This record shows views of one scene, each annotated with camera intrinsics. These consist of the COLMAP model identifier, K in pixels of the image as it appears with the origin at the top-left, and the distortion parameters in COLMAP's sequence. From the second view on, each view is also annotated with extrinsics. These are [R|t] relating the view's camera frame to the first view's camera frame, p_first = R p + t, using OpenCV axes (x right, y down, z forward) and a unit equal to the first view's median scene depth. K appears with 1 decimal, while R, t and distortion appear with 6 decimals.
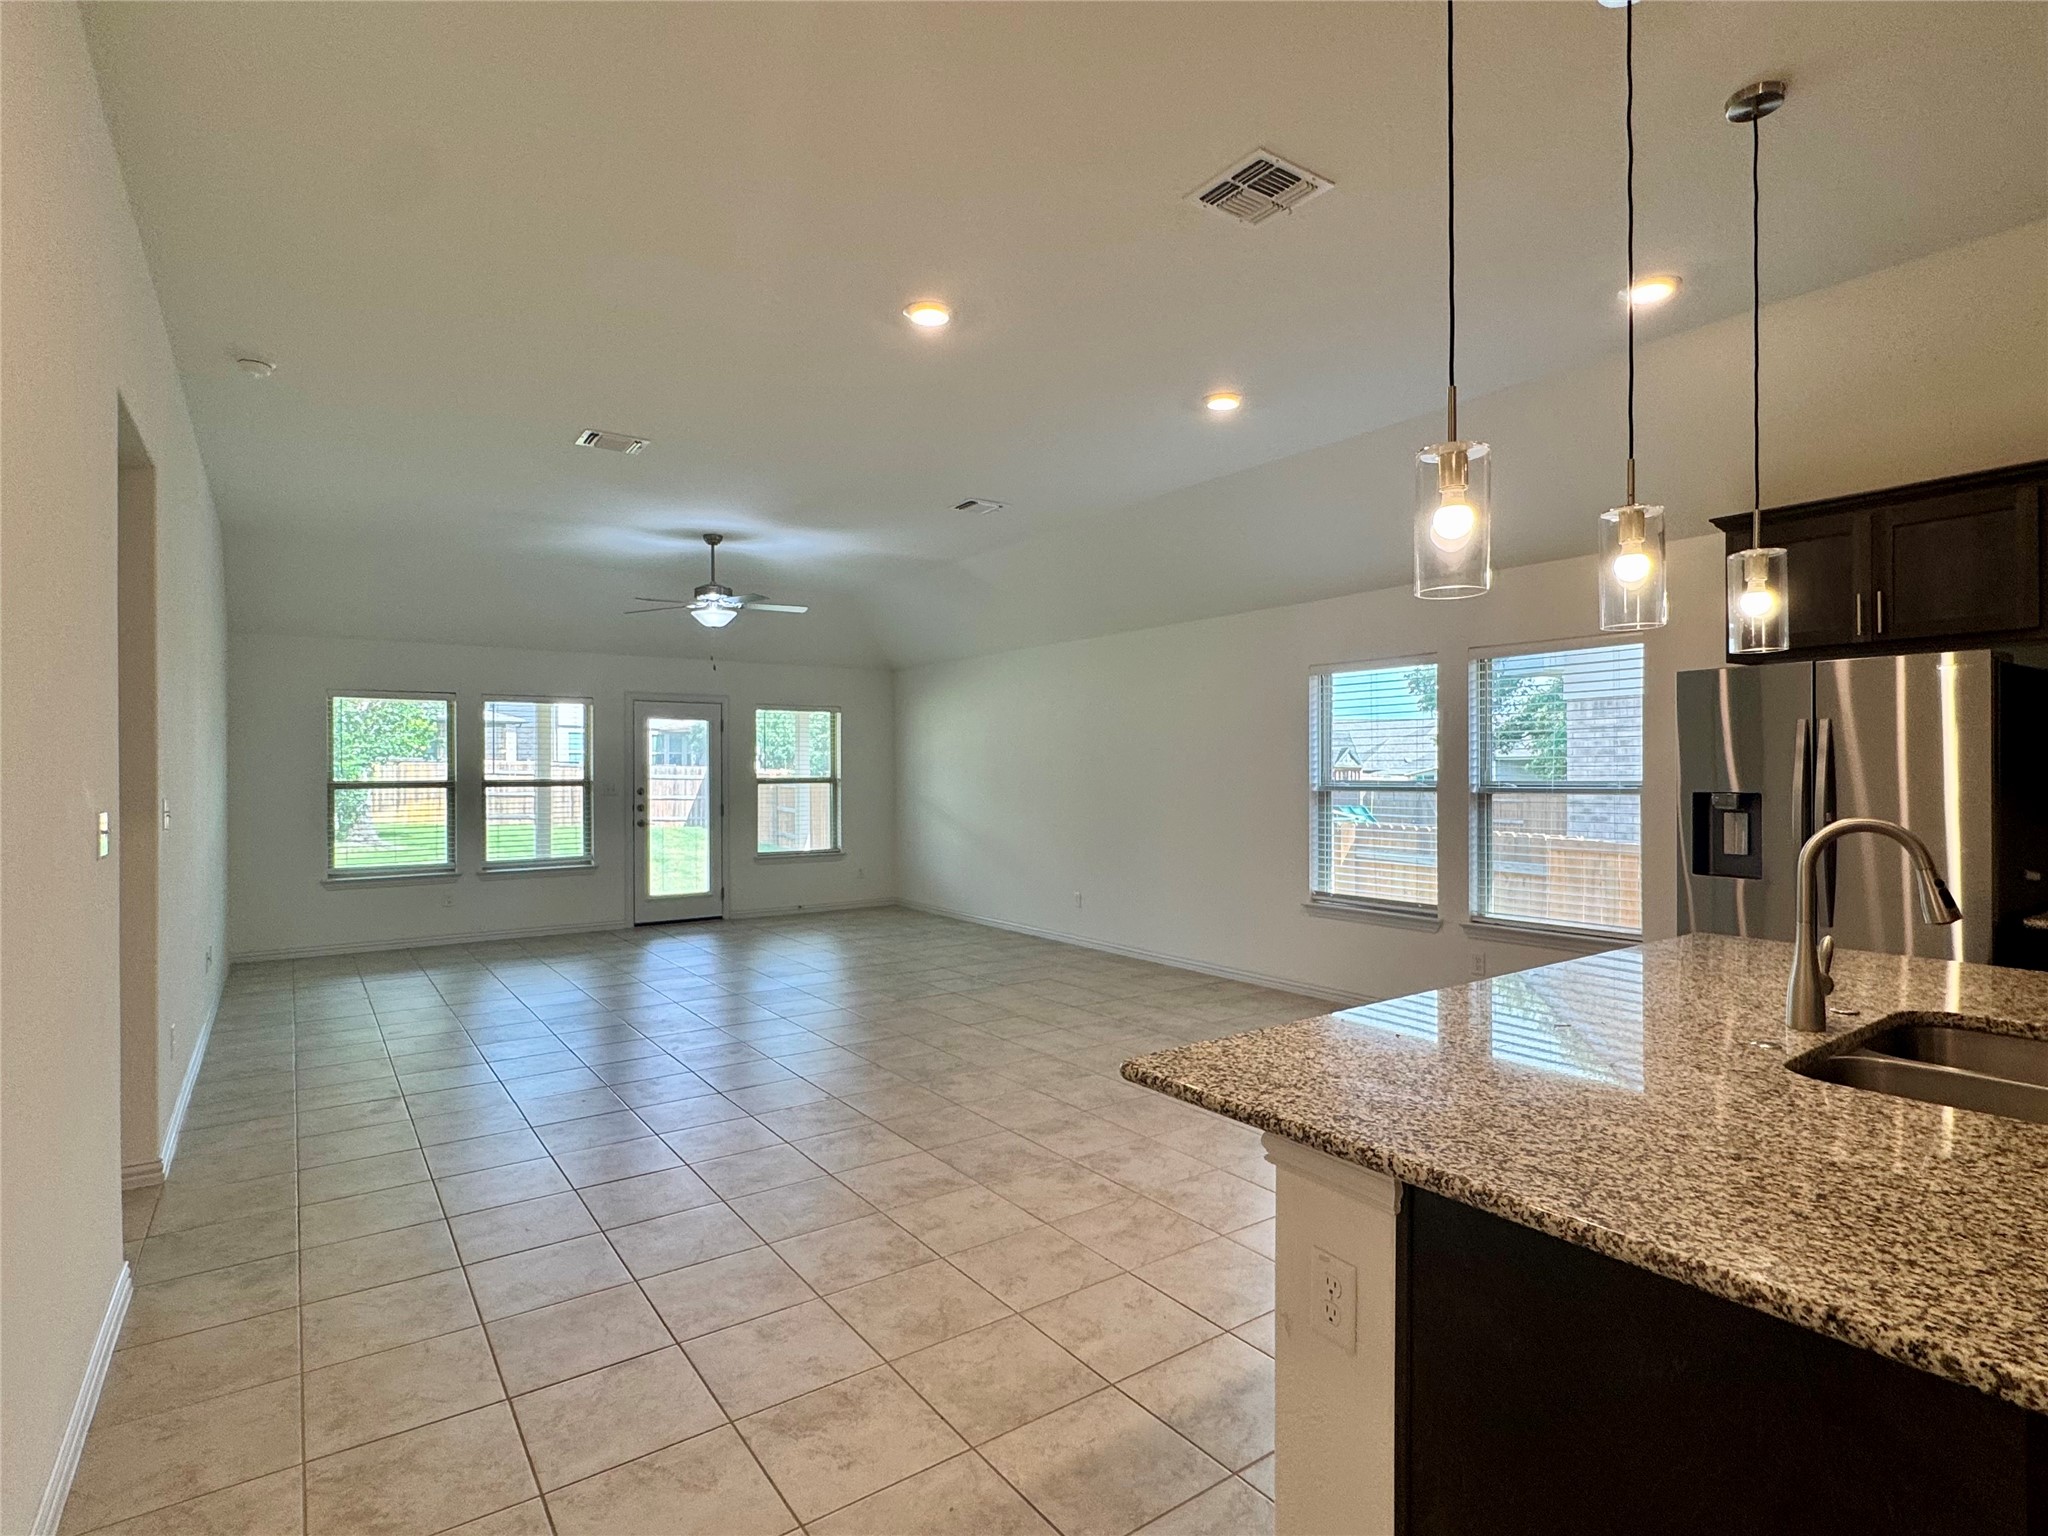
lens RADIAL K [[1034.1, 0, 1025.2], [0, 1034.1, 772.4], [0, 0, 1]] dist [-0.002598, -0.000340]
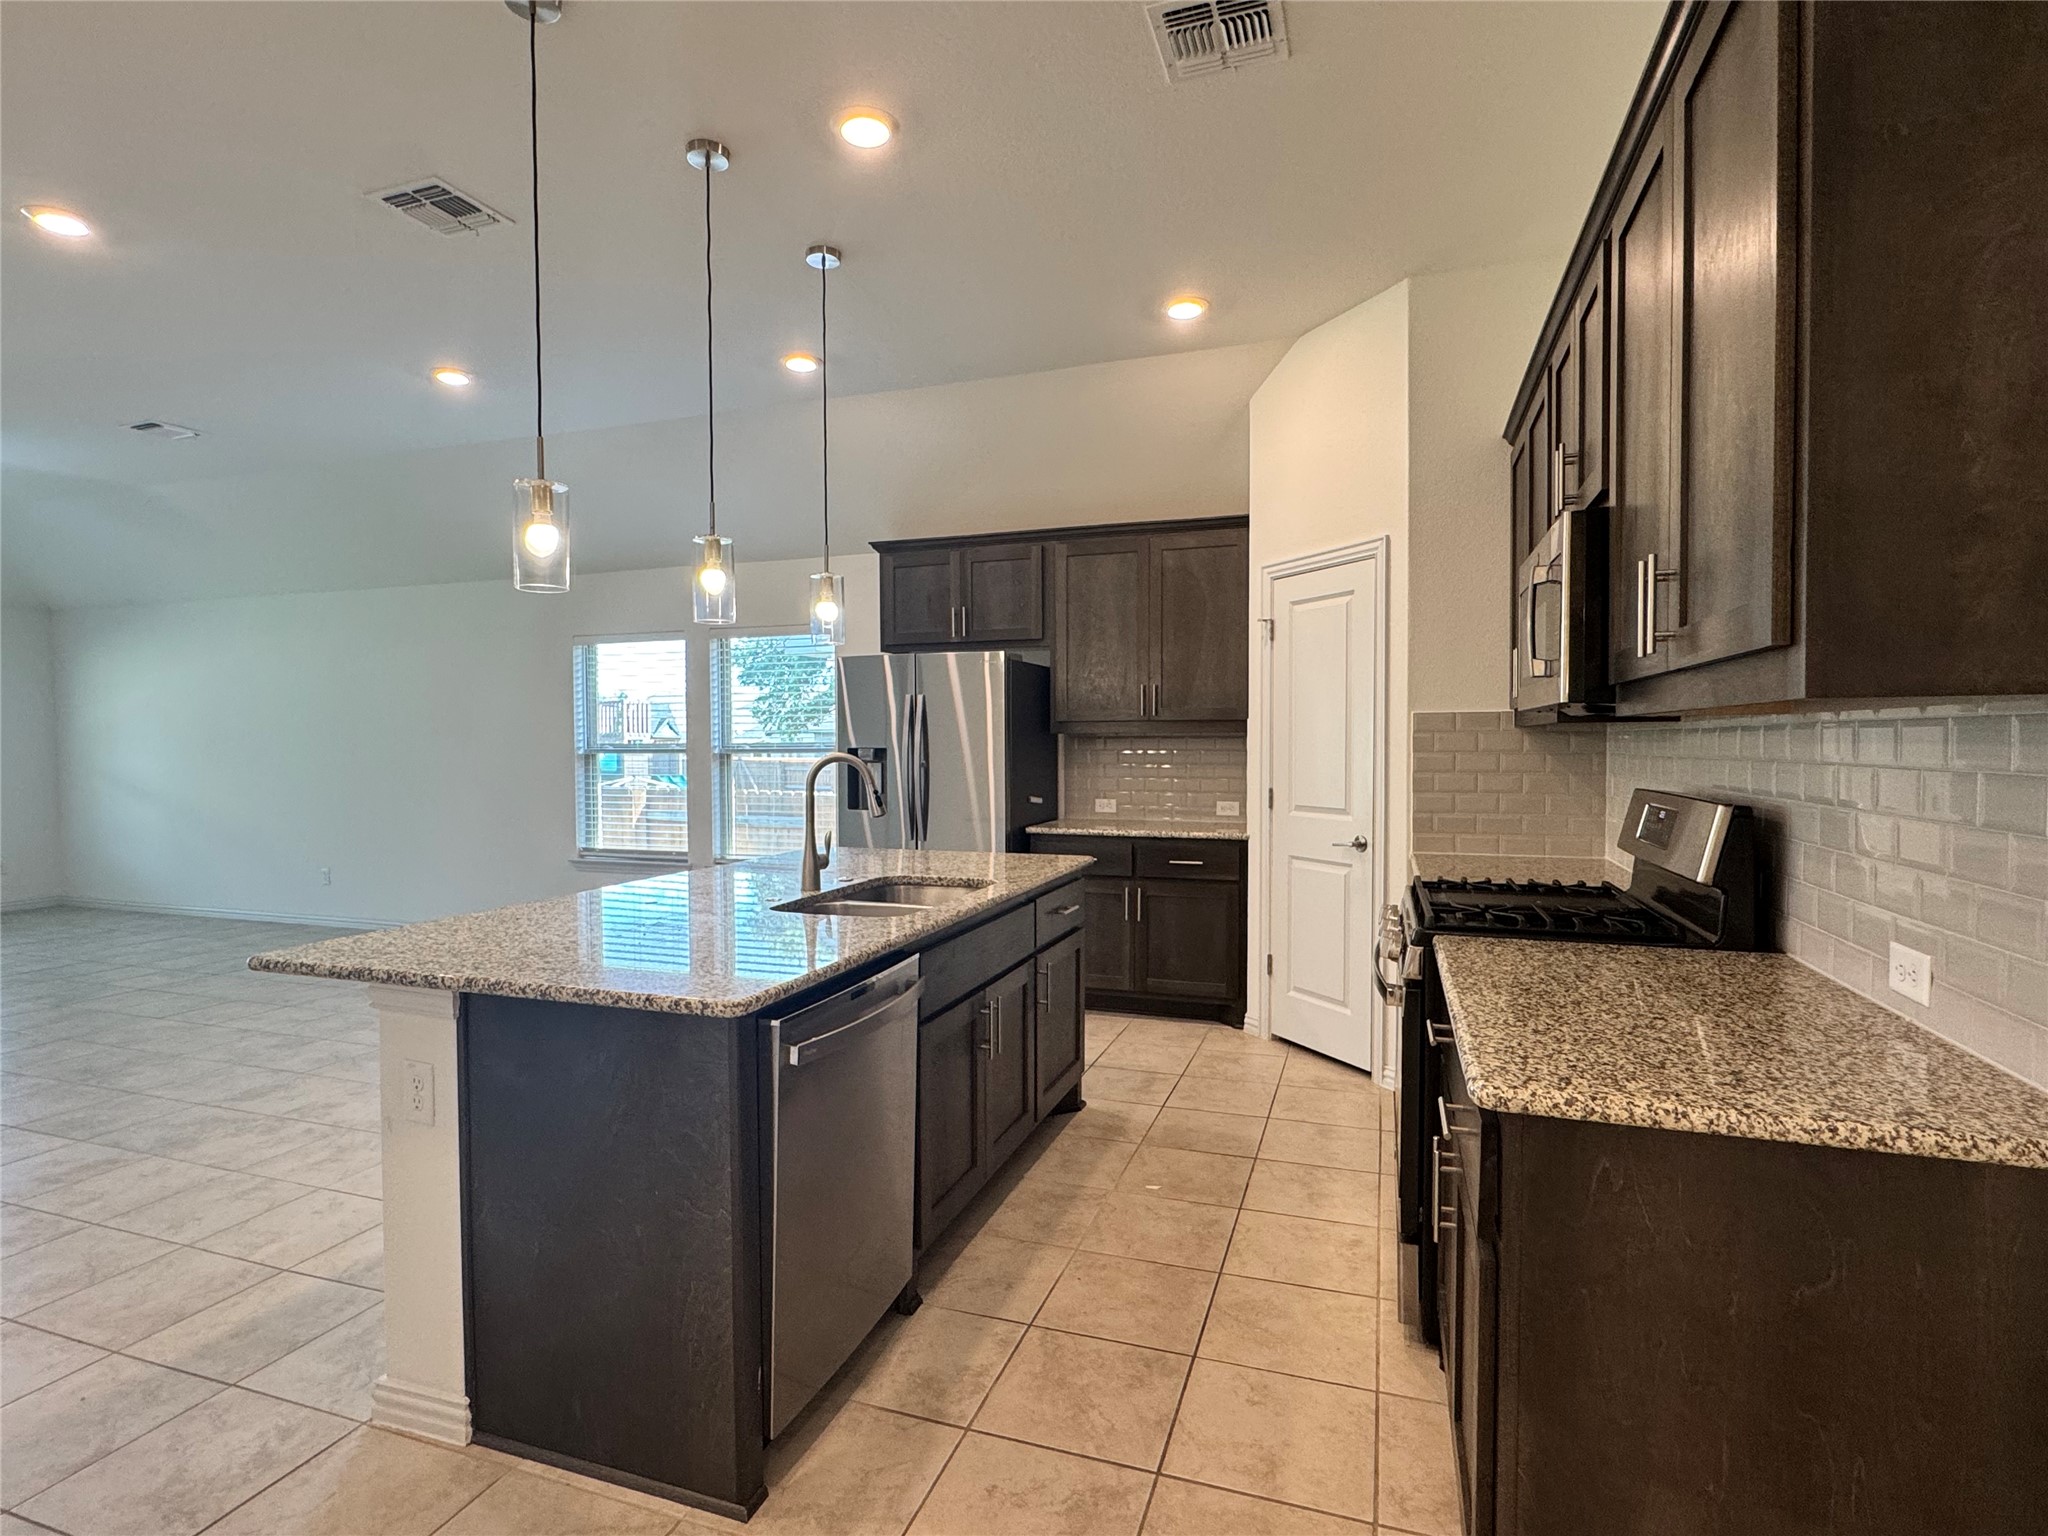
lens RADIAL K [[1034.1, 0, 1022.8], [0, 1034.1, 774.2], [0, 0, 1]] dist [-0.002598, -0.000340]
pose [[0.816334, -0.018264, 0.577291, 0.049075], [0.001952, 0.999581, 0.028864, 0.012121], [-0.577576, -0.022436, 0.816028, -0.175839]]
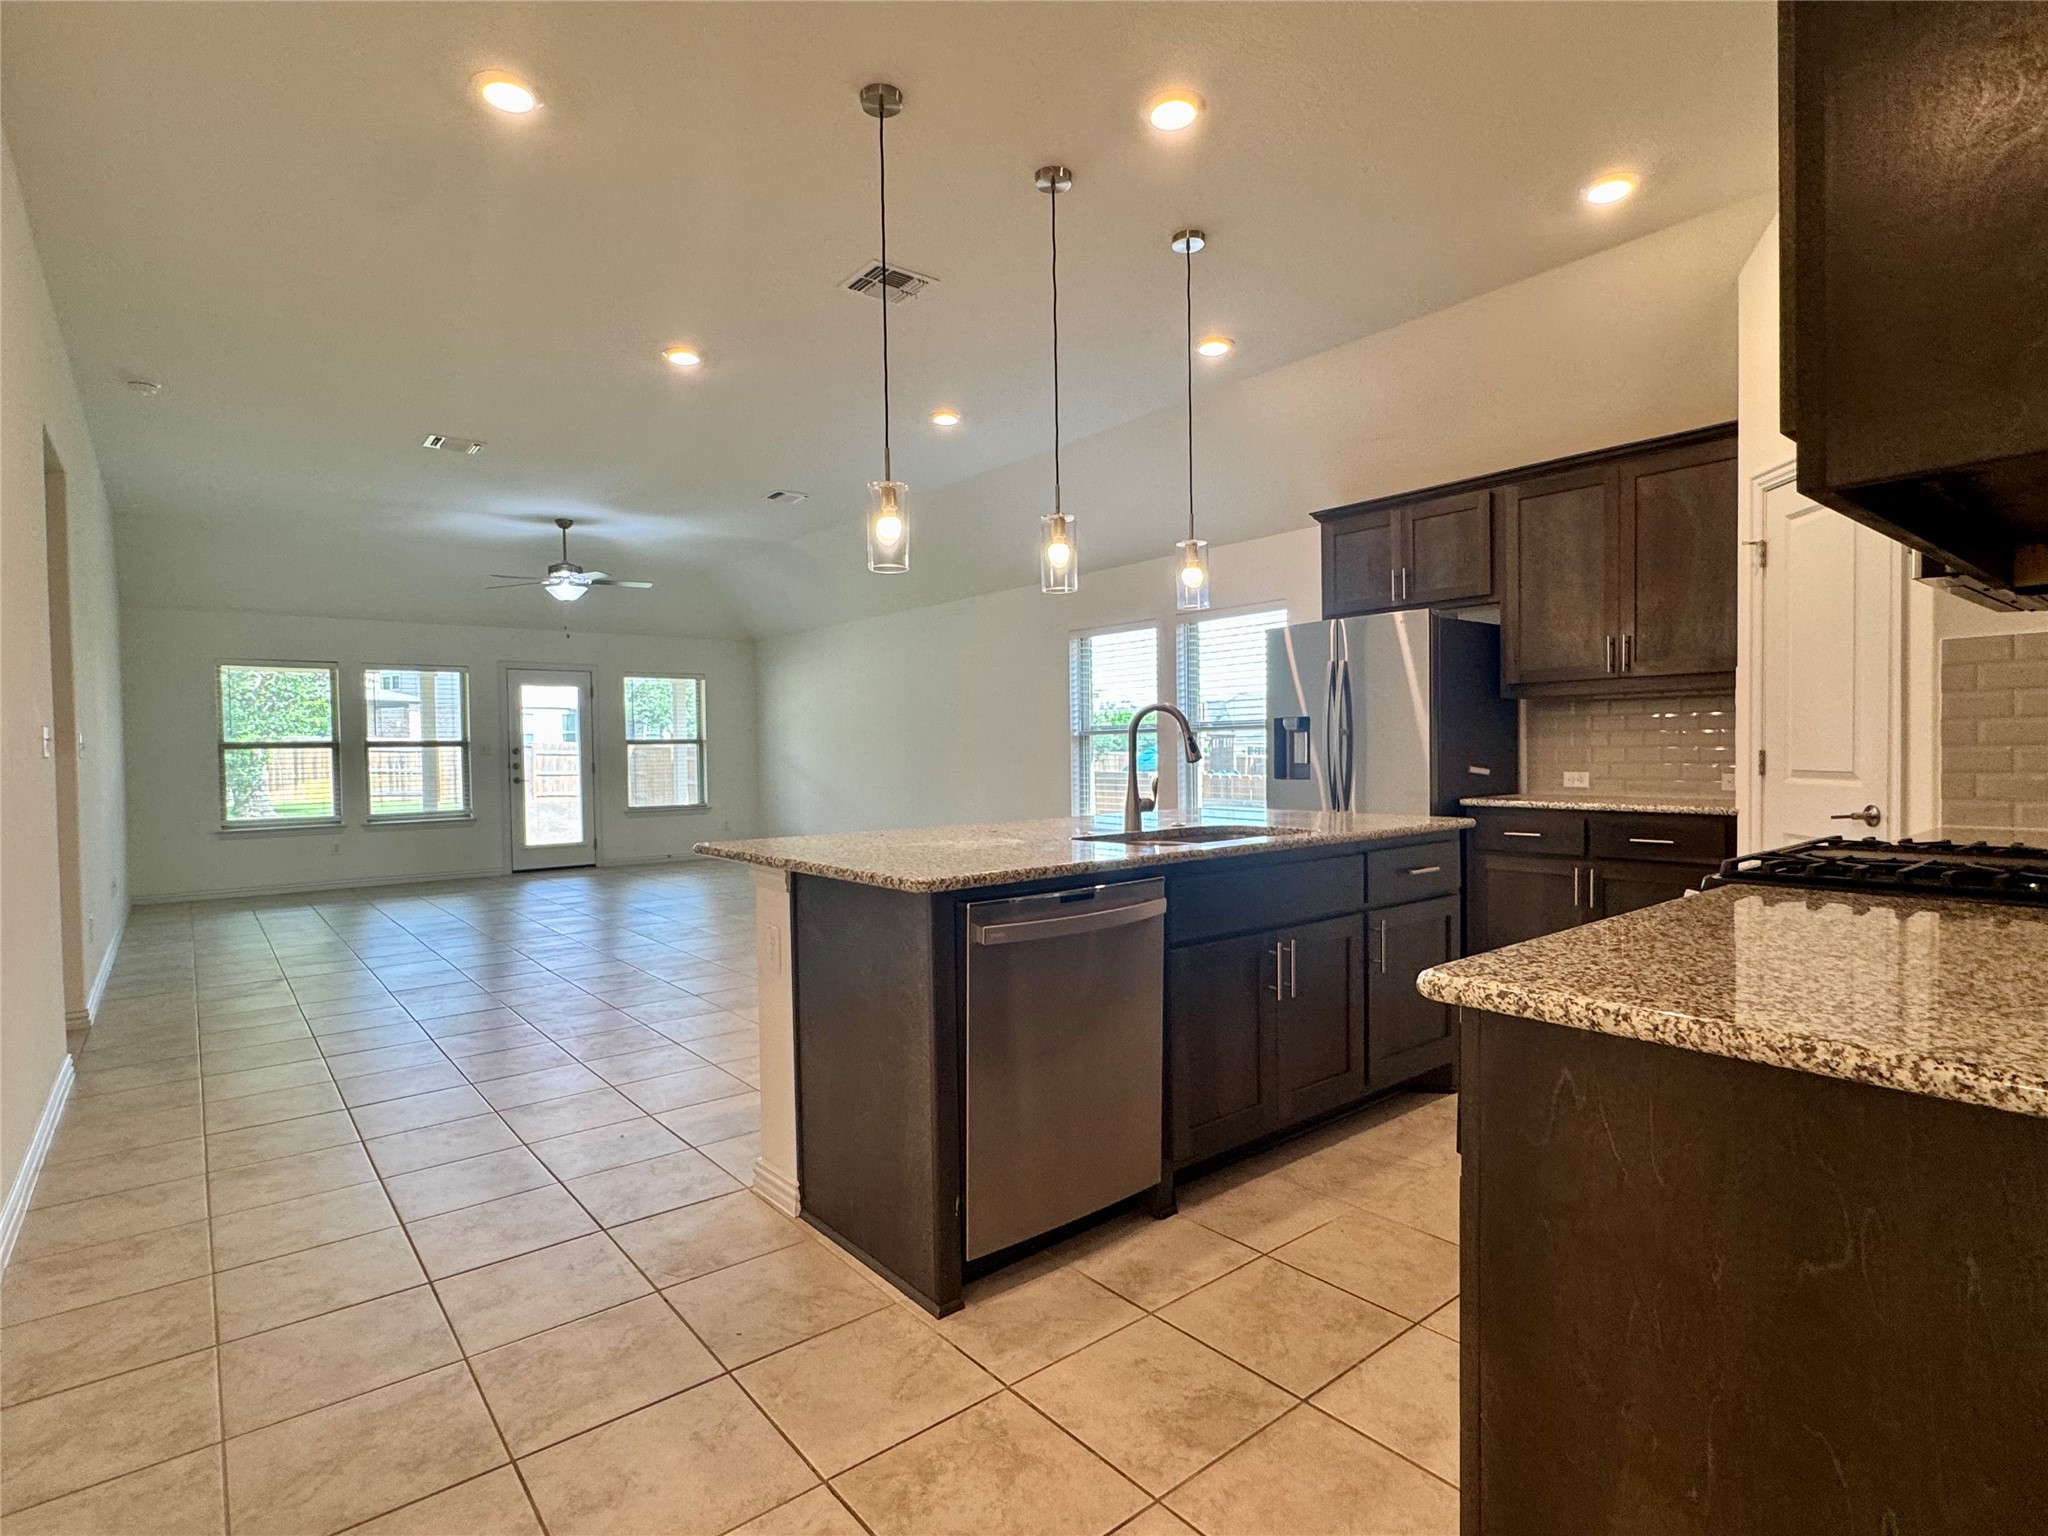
lens RADIAL K [[1034.1, 0, 1020.4], [0, 1034.1, 775.9], [0, 0, 1]] dist [-0.002598, -0.000340]
pose [[0.997949, -0.013151, 0.062647, 0.185173], [0.011643, 0.999635, 0.024378, 0.046288], [-0.062944, -0.023598, 0.997738, -0.261329]]
